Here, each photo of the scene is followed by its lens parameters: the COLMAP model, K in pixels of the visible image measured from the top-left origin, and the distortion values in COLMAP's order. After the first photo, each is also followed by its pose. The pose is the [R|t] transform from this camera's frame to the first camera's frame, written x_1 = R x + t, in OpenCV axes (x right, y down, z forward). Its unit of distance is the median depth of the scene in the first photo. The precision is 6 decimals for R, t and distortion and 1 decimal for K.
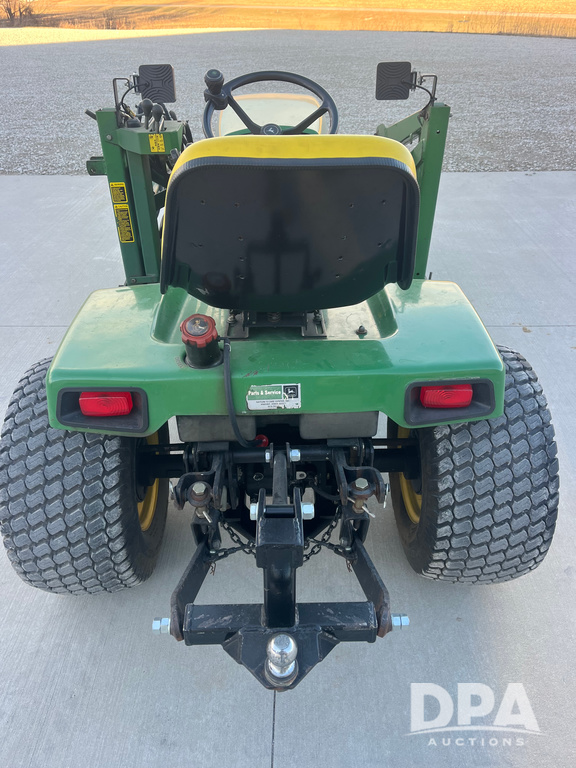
lens RADIAL K [[570.4, 0, 277.3], [0, 570.4, 381.5], [0, 0, 1]] dist [0.059335, -0.092780]
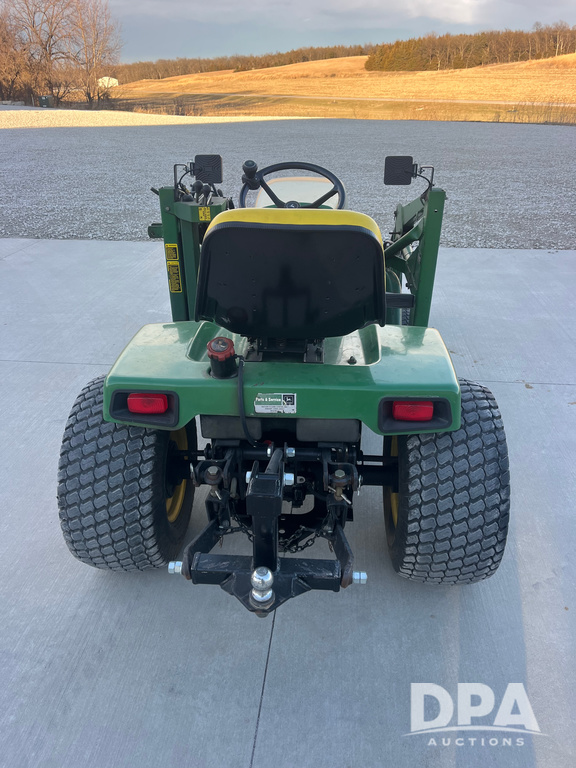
lens RADIAL K [[590.2, 0, 283.2], [0, 590.2, 385.1], [0, 0, 1]] dist [0.006439, 0.002079]
pose [[0.996208, 0.046360, -0.073618, 0.095454], [-0.054814, 0.991581, -0.117317, 0.125541], [0.067559, 0.120908, 0.990362, -0.281245]]
